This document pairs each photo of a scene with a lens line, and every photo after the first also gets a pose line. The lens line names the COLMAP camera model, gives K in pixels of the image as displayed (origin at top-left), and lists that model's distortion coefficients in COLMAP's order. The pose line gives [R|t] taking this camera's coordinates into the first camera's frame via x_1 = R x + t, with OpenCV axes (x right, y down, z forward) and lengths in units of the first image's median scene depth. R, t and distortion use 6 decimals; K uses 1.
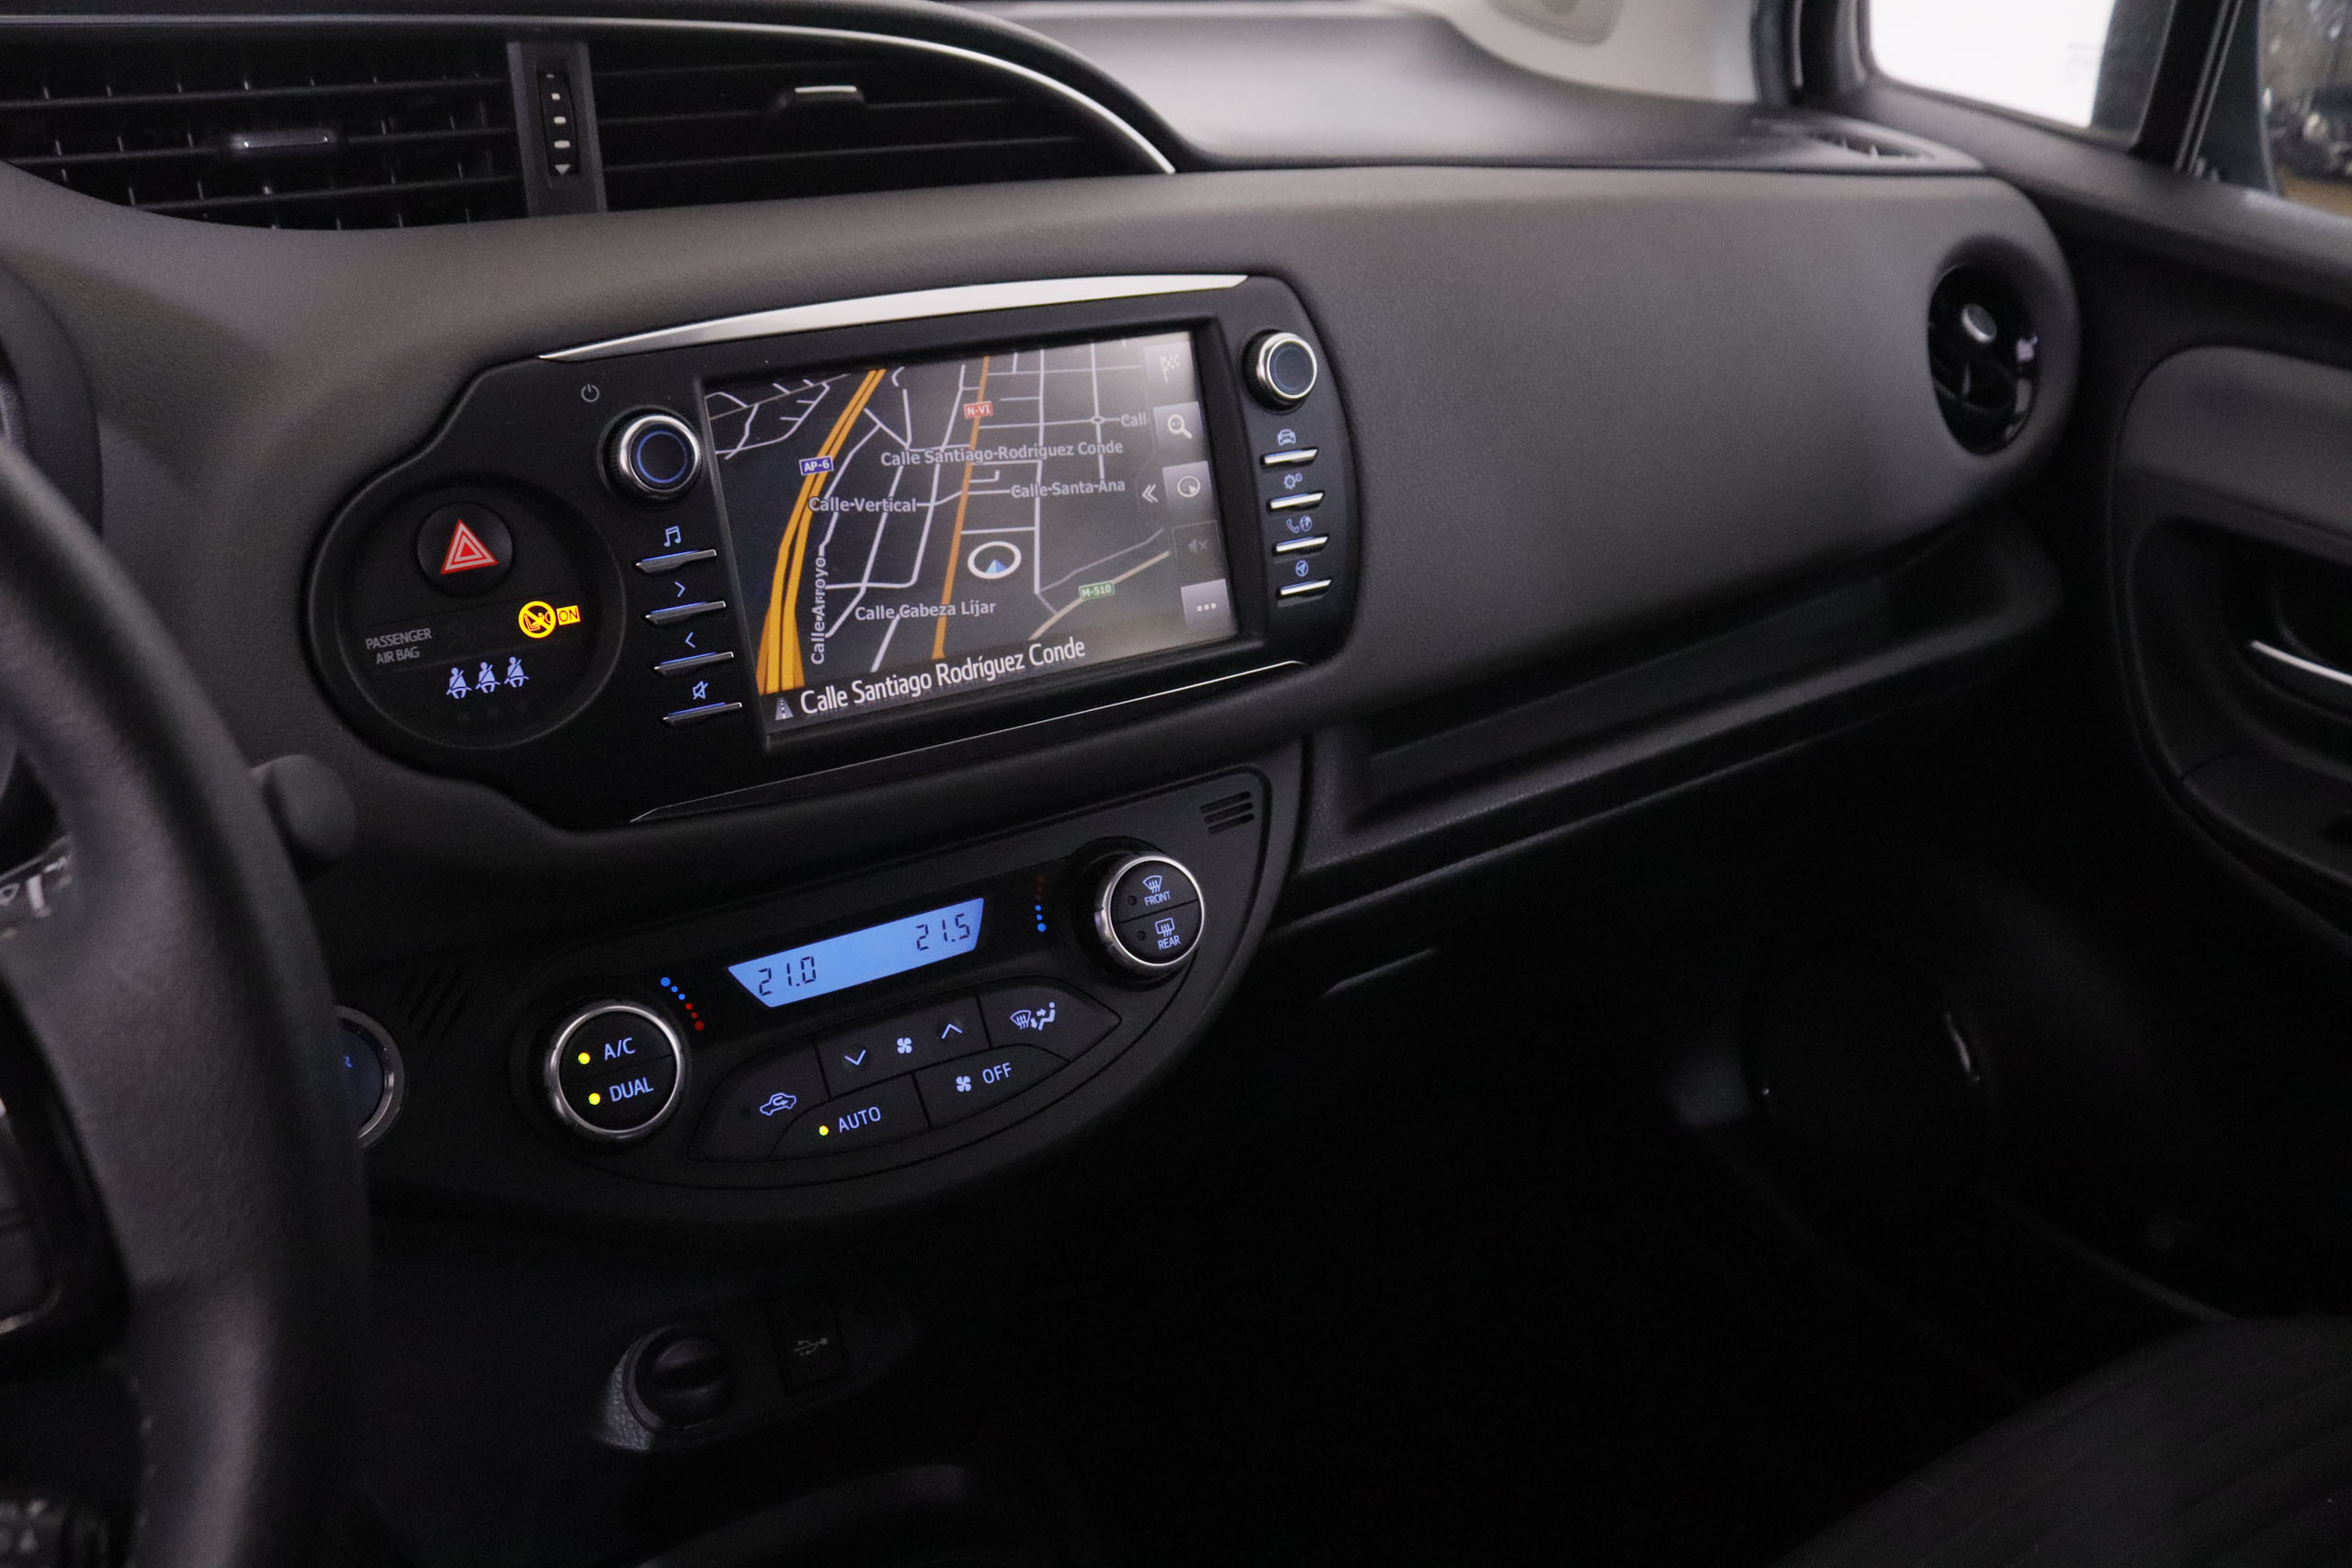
lens RADIAL K [[1961.6, 0, 1176.0], [0, 1961.6, 784.0], [0, 0, 1]] dist [-0.174645, 0.161622]
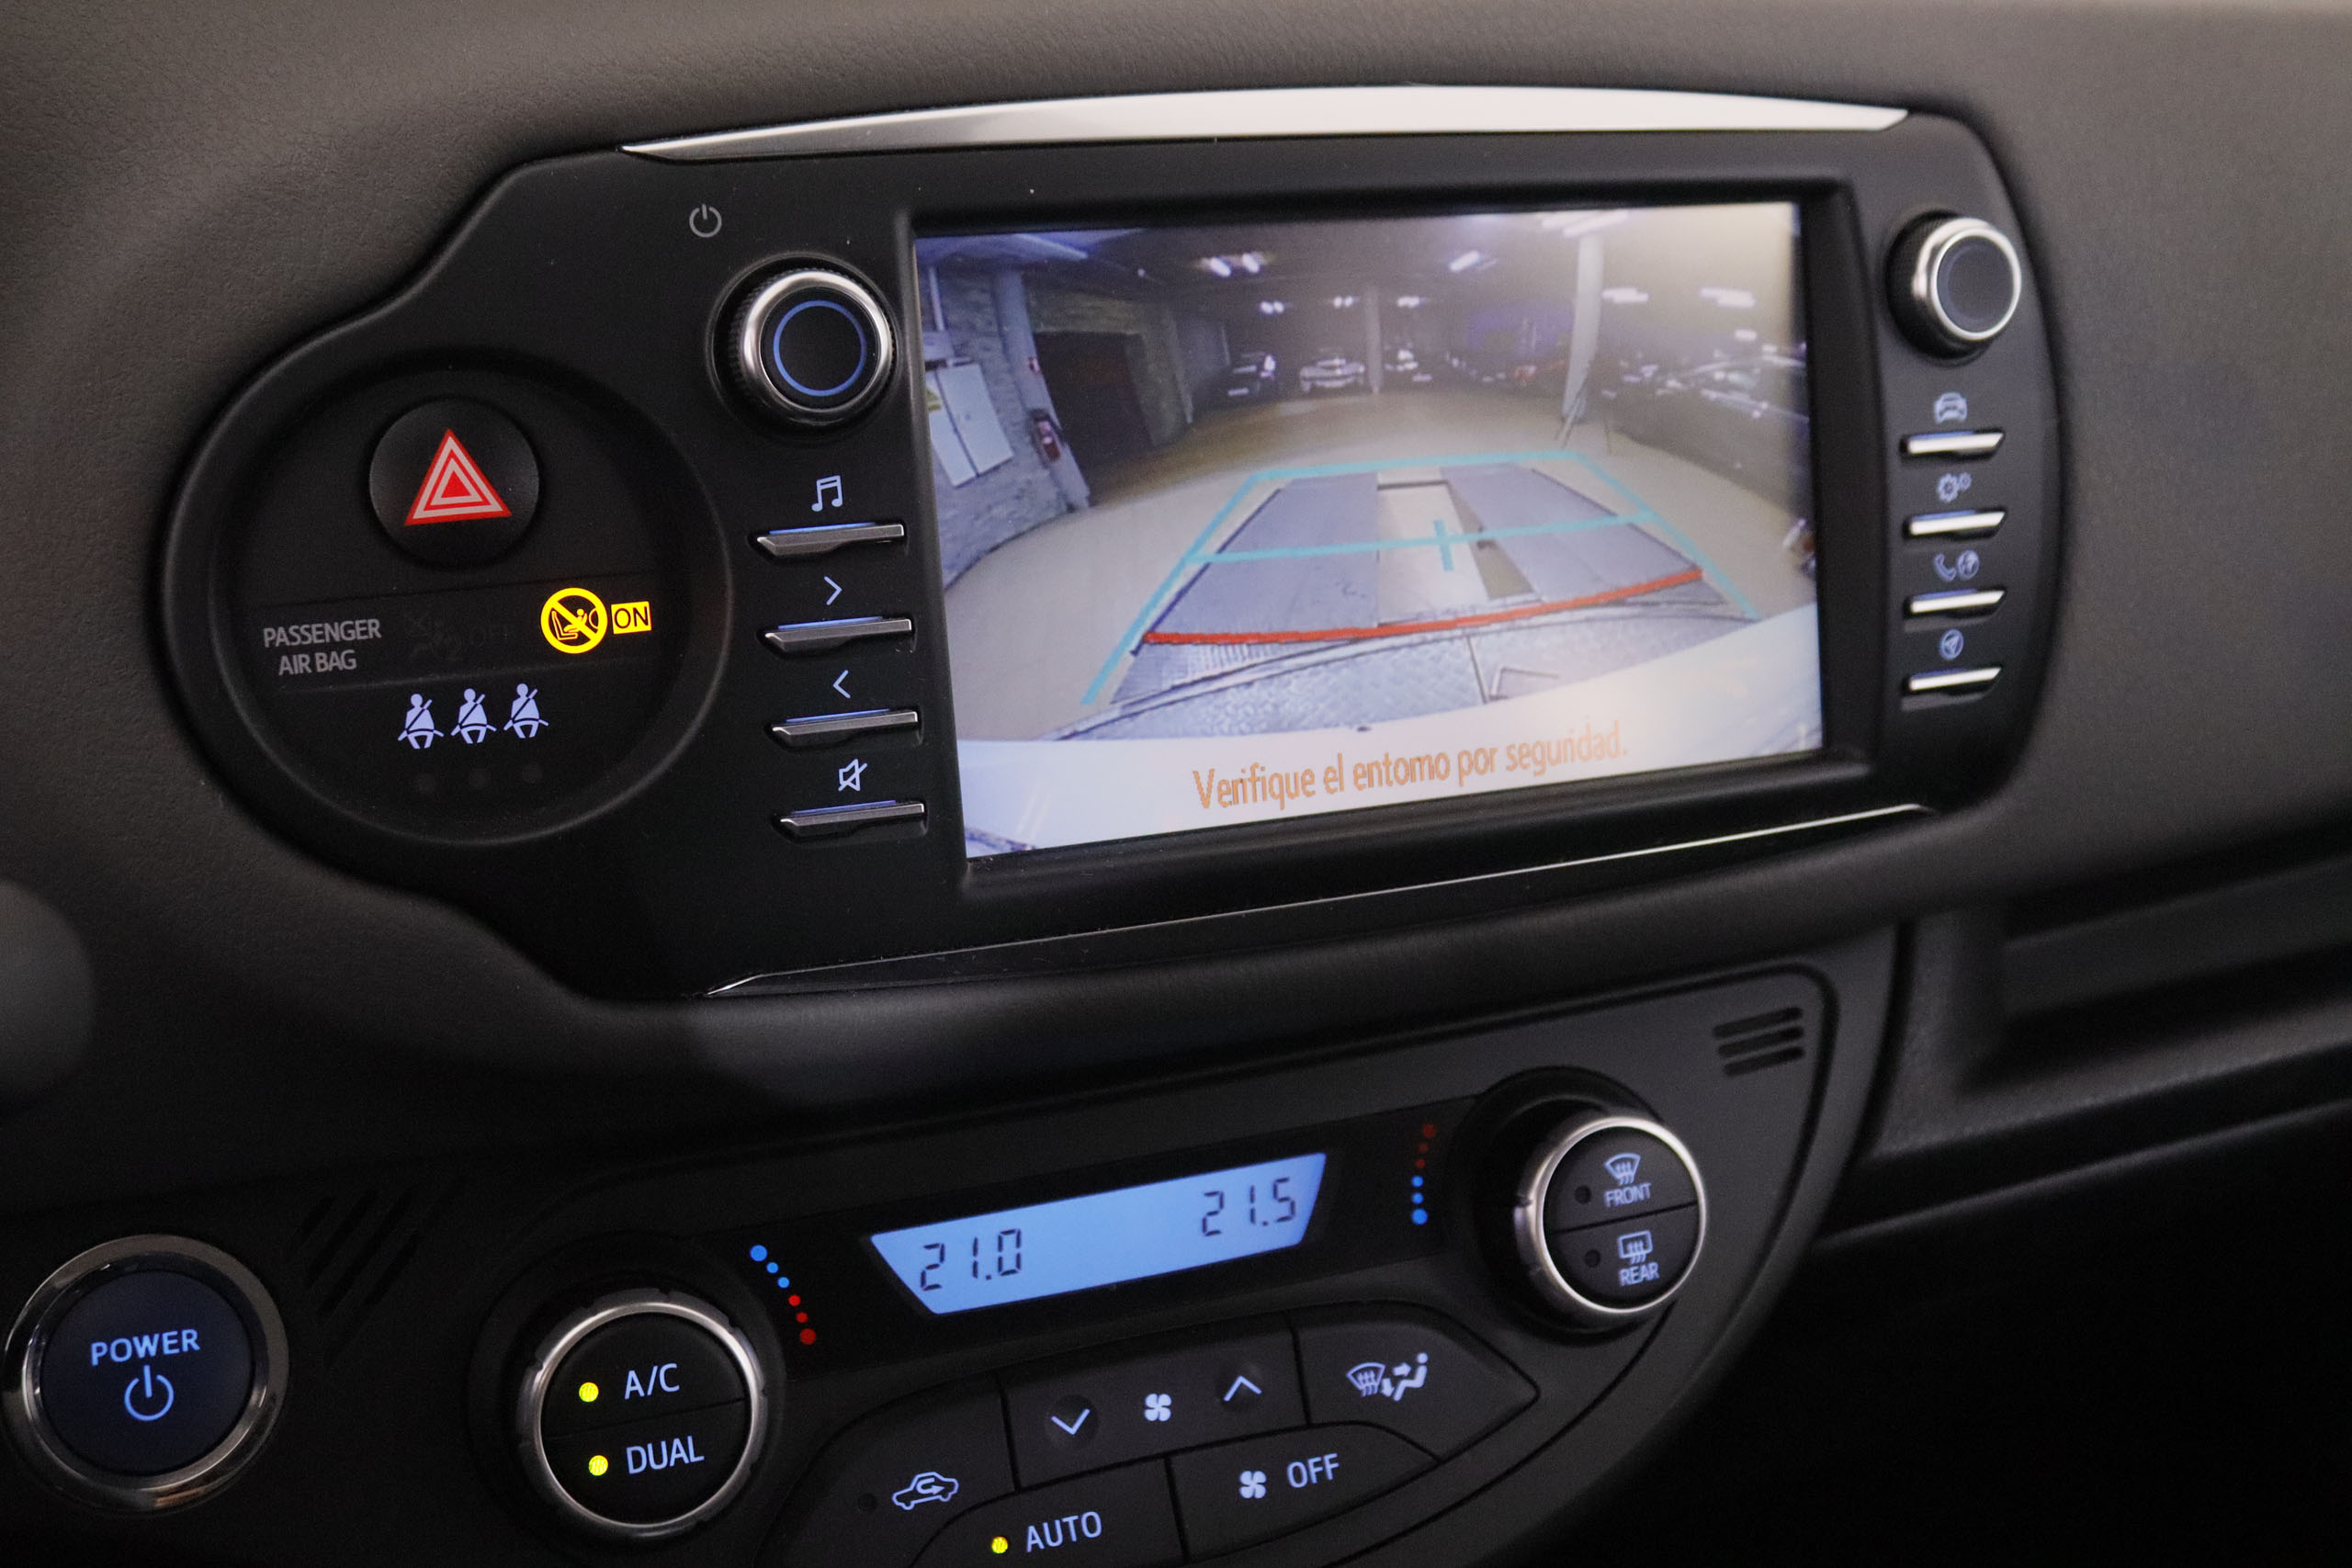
lens RADIAL K [[2527.1, 0, 1176.0], [0, 2527.1, 784.0], [0, 0, 1]] dist [-0.095697, 0.009824]
pose [[0.980105, 0.106484, -0.167495, -0.029406], [-0.107524, 0.994198, 0.002871, -0.049967], [0.166829, 0.015196, 0.985869, 0.265452]]
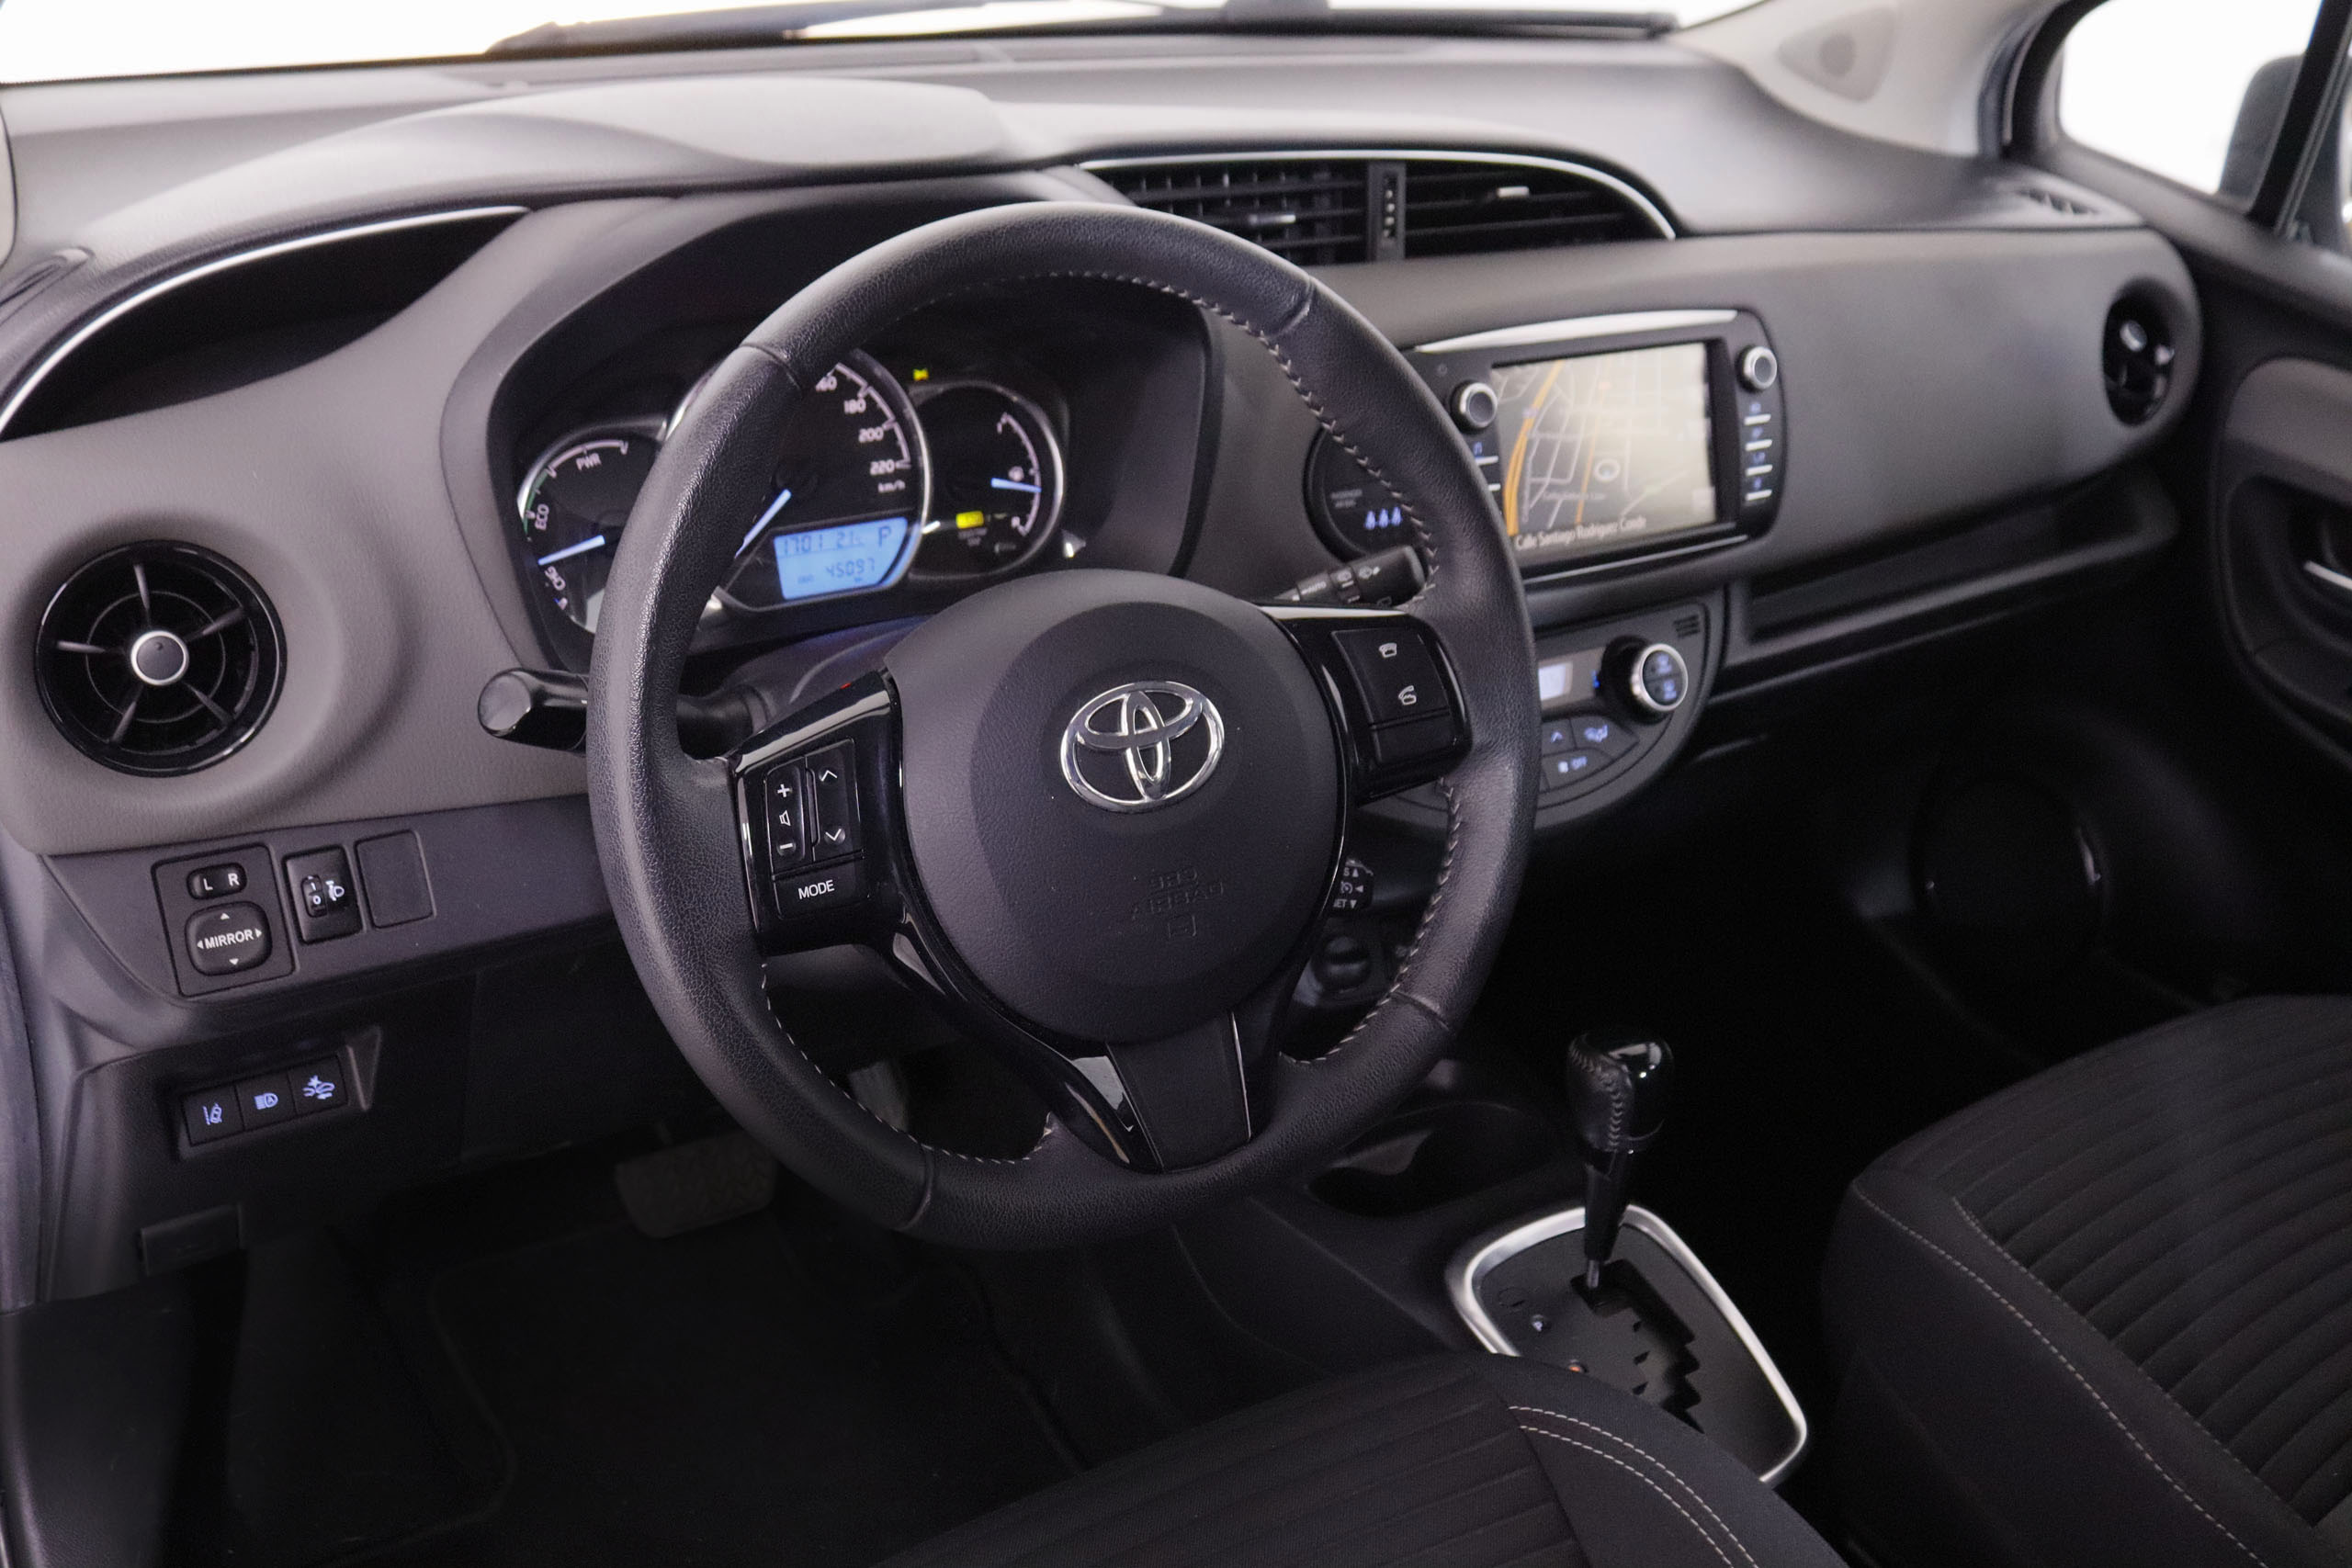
lens RADIAL K [[2281.9, 0, 1176.0], [0, 2281.9, 784.0], [0, 0, 1]] dist [-0.150267, 0.207239]
pose [[0.998298, 0.044807, 0.037339, -0.528248], [-0.046004, 0.998434, 0.031828, 0.119196], [-0.035855, -0.033492, 0.998796, -1.021360]]
